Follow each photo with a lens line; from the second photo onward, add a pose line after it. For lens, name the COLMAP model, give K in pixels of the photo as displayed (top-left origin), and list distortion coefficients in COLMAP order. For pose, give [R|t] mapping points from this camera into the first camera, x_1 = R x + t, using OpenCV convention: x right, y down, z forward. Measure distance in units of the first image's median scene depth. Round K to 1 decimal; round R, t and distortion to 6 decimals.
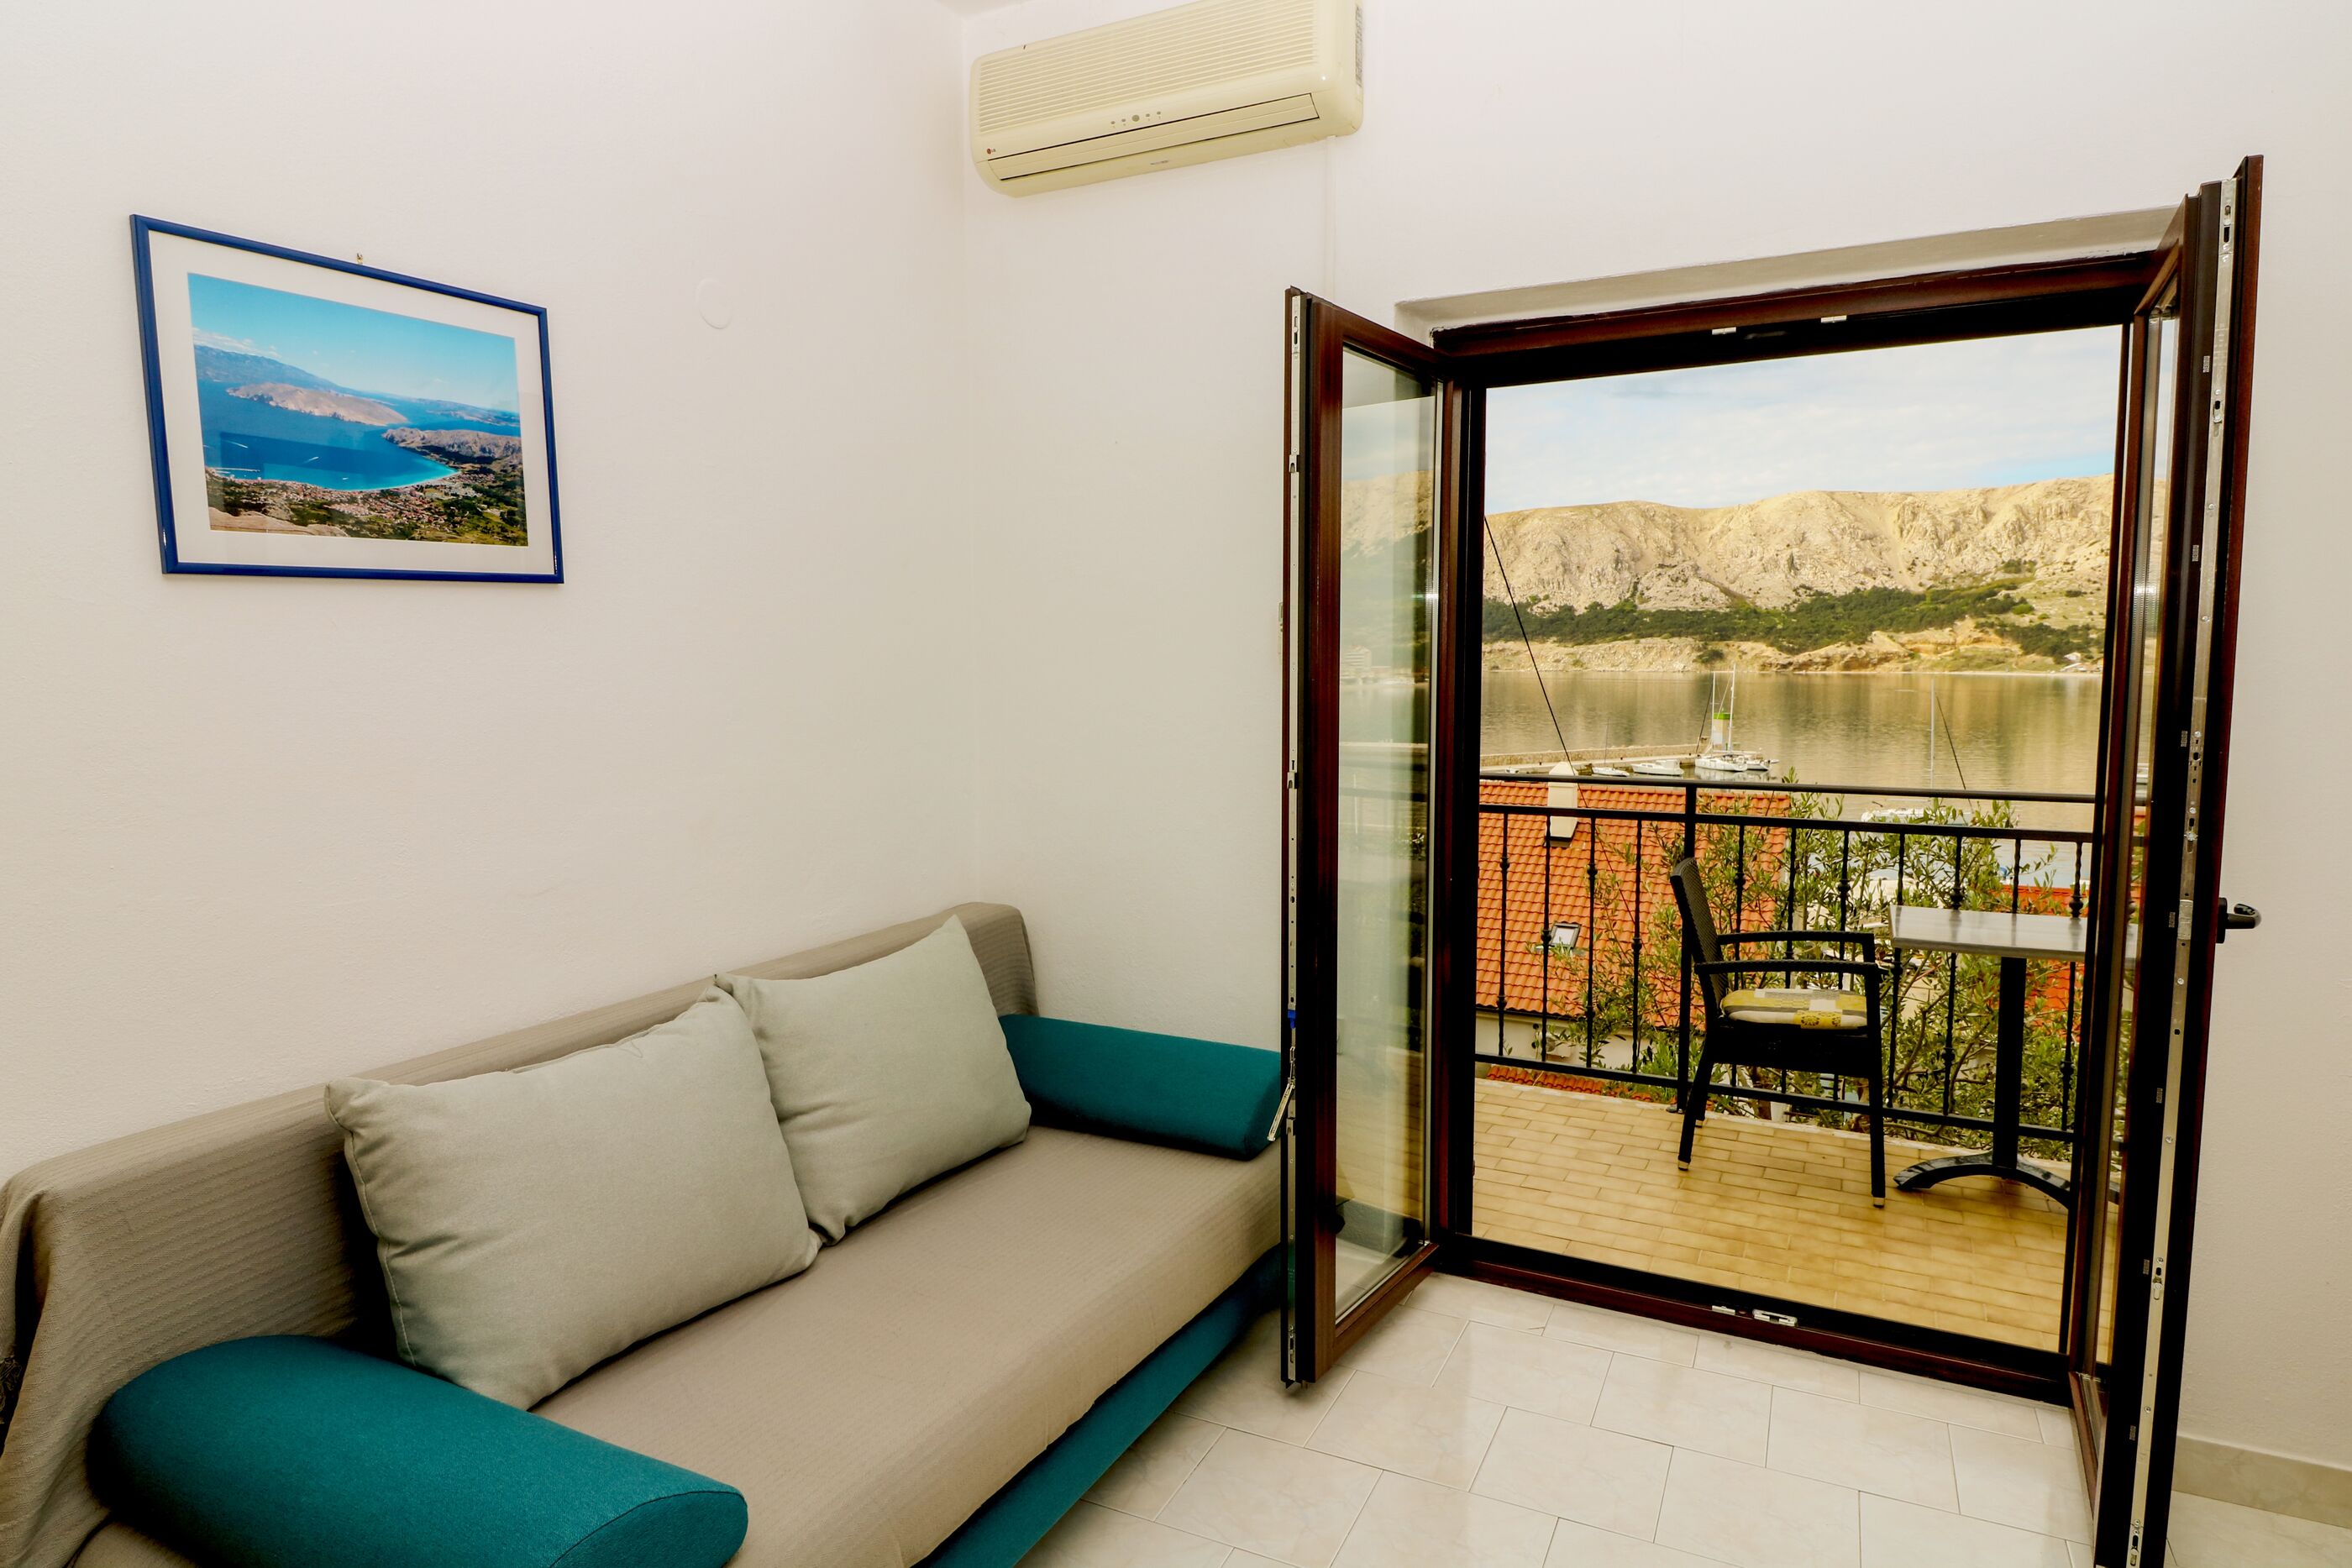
lens RADIAL K [[1339.4, 0, 1189.4], [0, 1339.4, 792.5], [0, 0, 1]] dist [-0.008434, 0.000434]
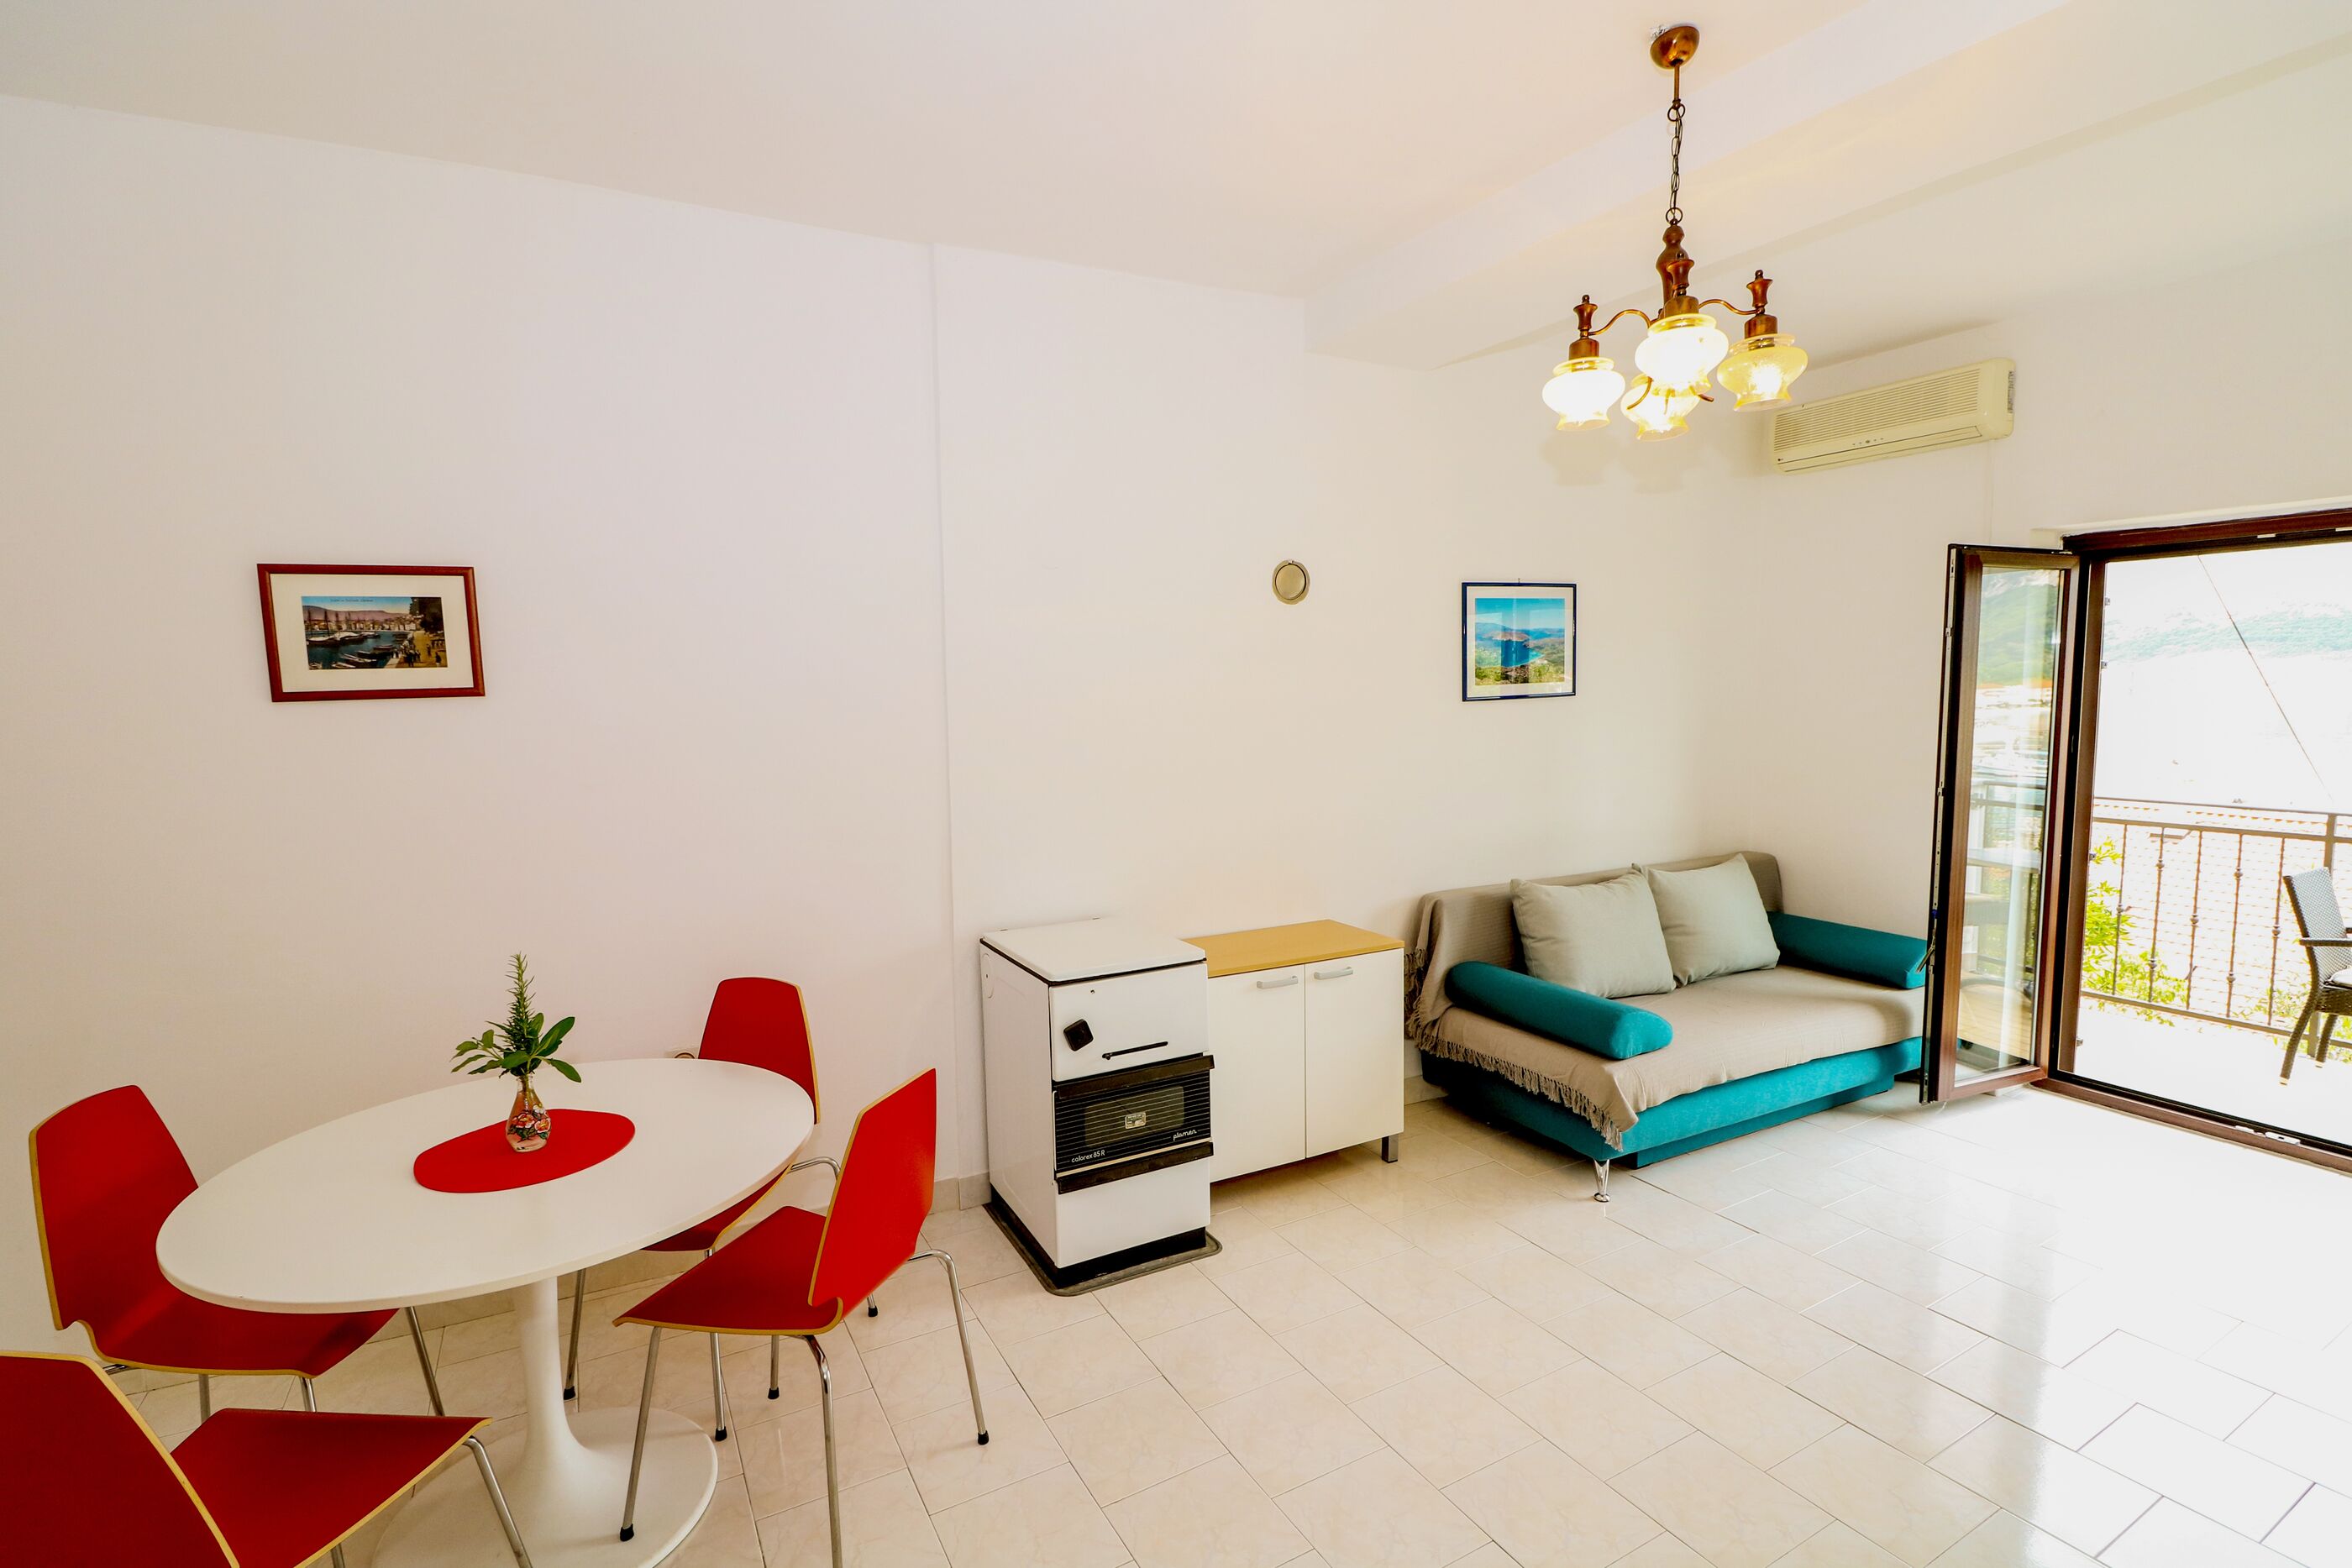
lens RADIAL K [[1090.3, 0, 1178.0], [0, 1090.3, 786.9], [0, 0, 1]] dist [-0.012615, -0.003158]
pose [[0.819535, 0.044016, -0.571336, 0.059741], [-0.047741, 0.998824, 0.008468, 0.020509], [0.571037, 0.020336, 0.820672, -0.840515]]
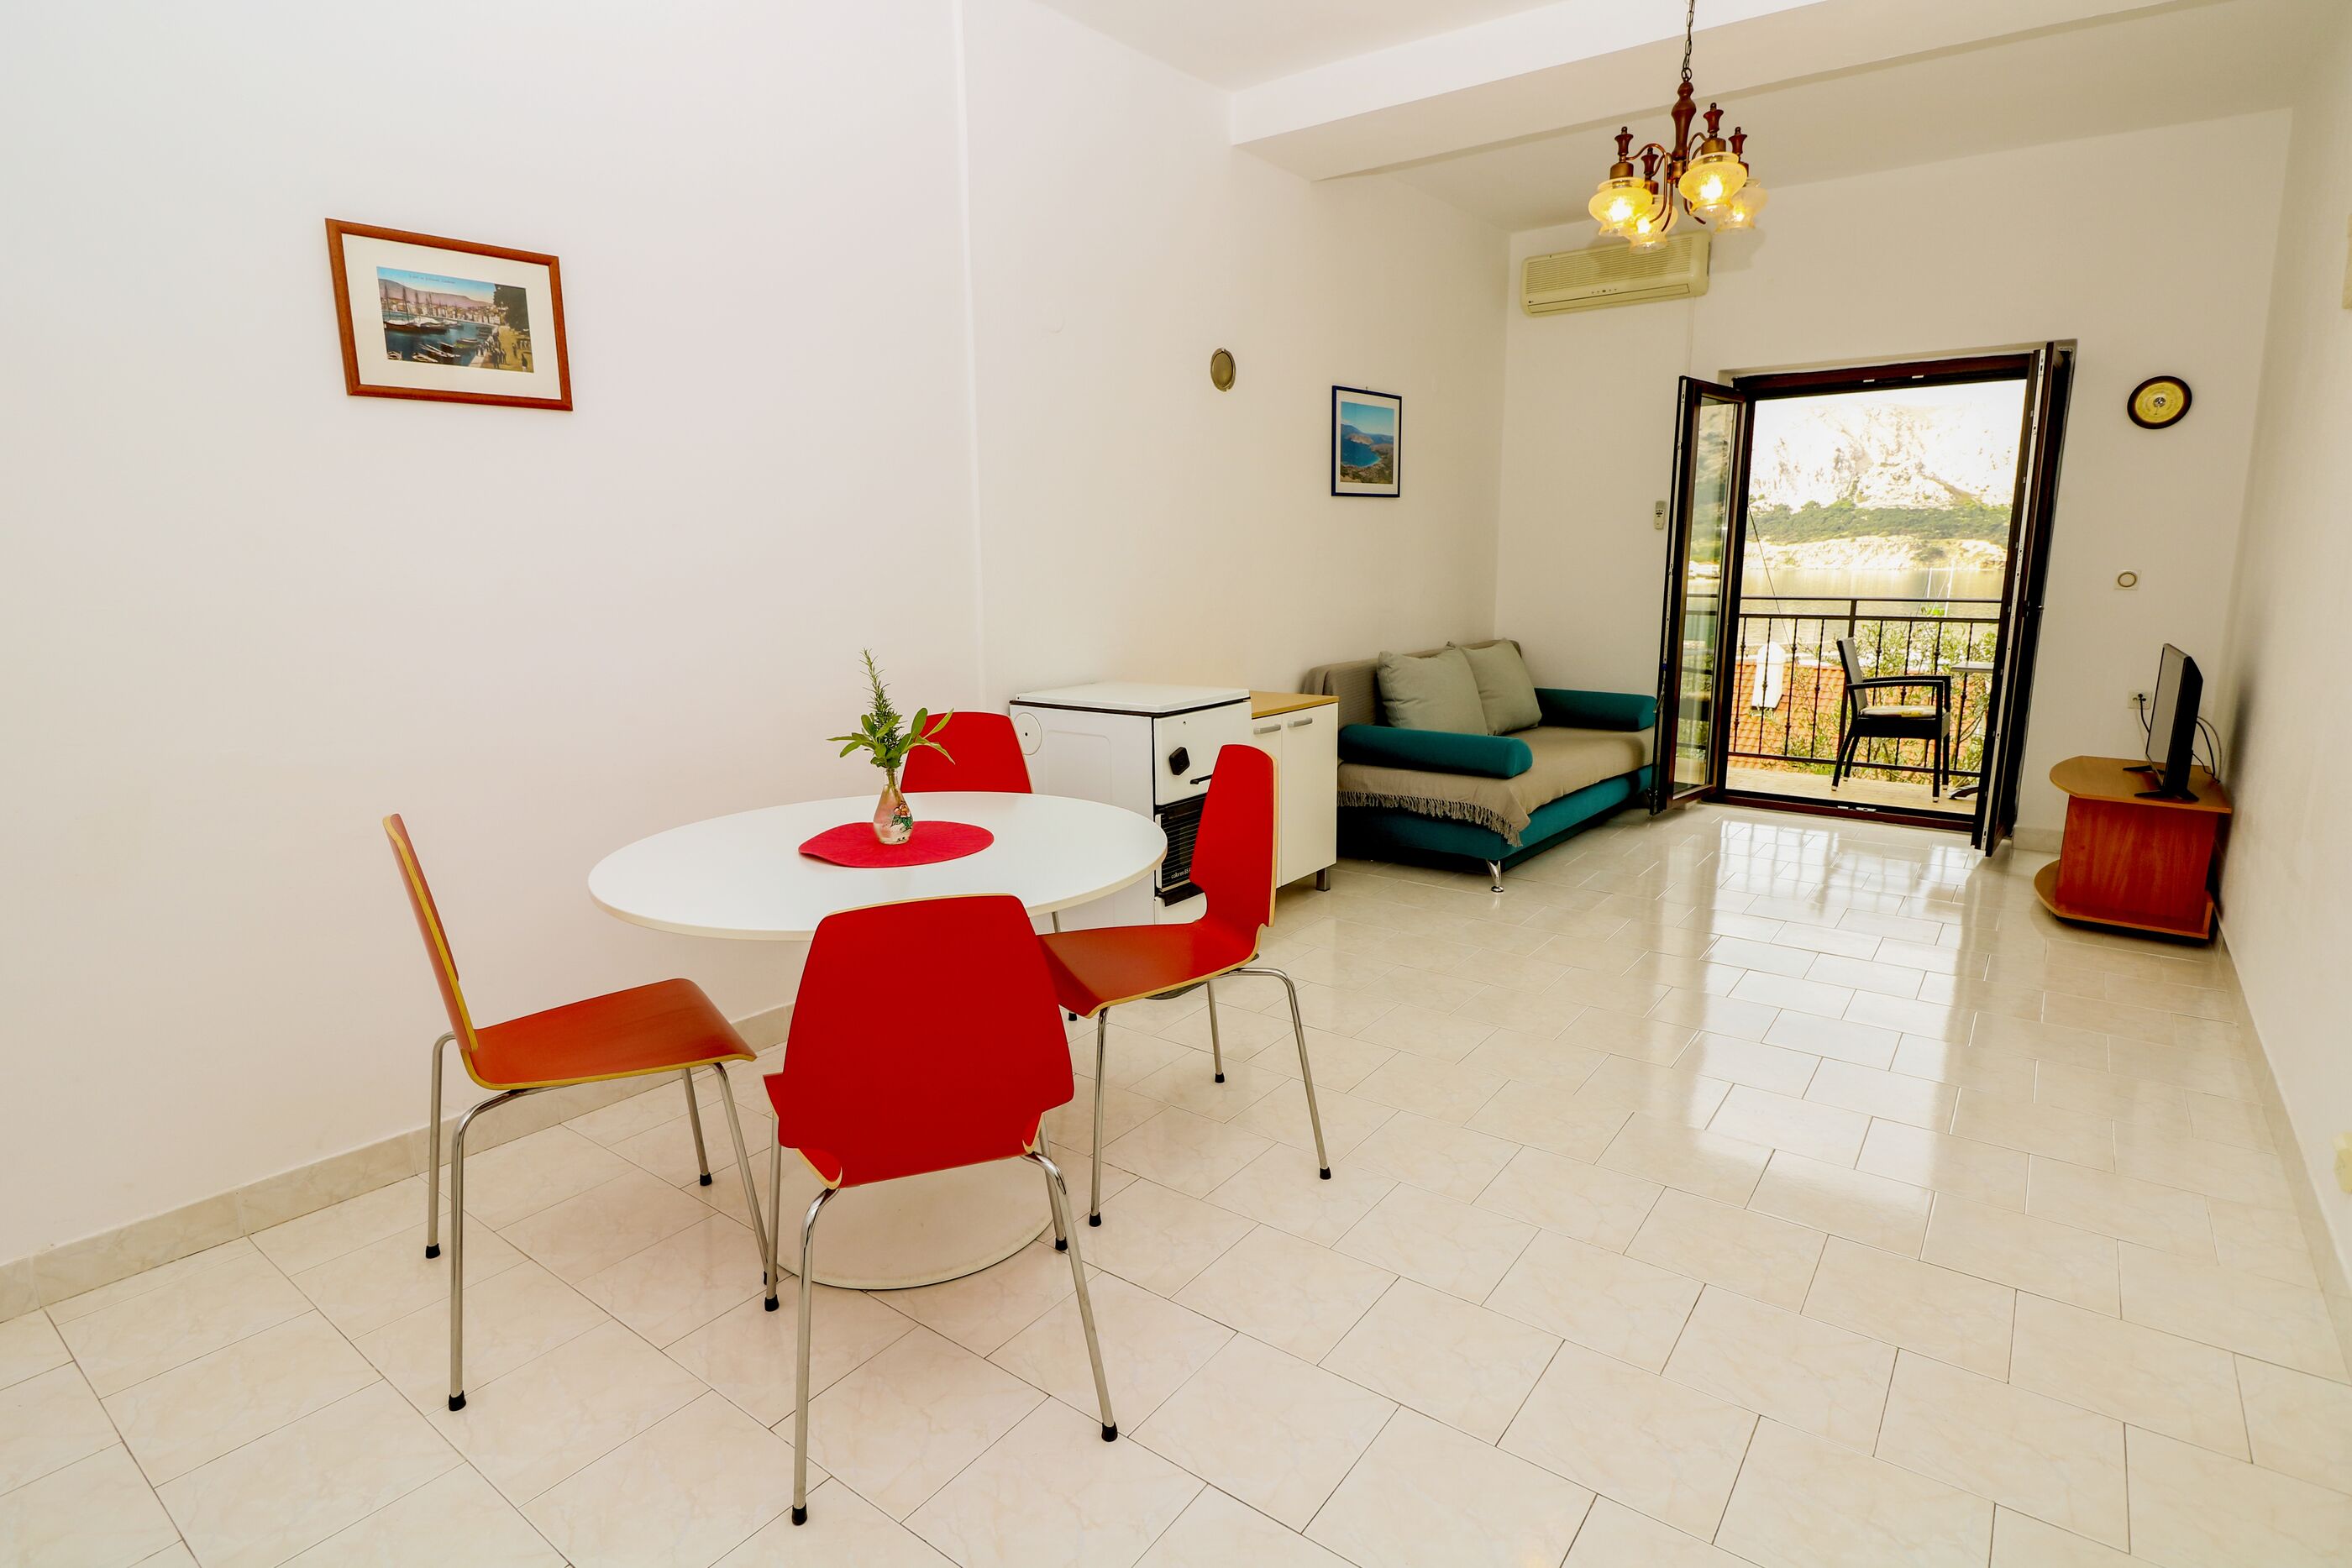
lens RADIAL K [[1178.6, 0, 1188.4], [0, 1178.6, 774.8], [0, 0, 1]] dist [-0.001074, -0.011284]
pose [[0.982928, 0.031077, -0.181348, -0.362896], [-0.015955, 0.996316, 0.084261, 0.178295], [0.183298, -0.079929, 0.979803, -1.244723]]
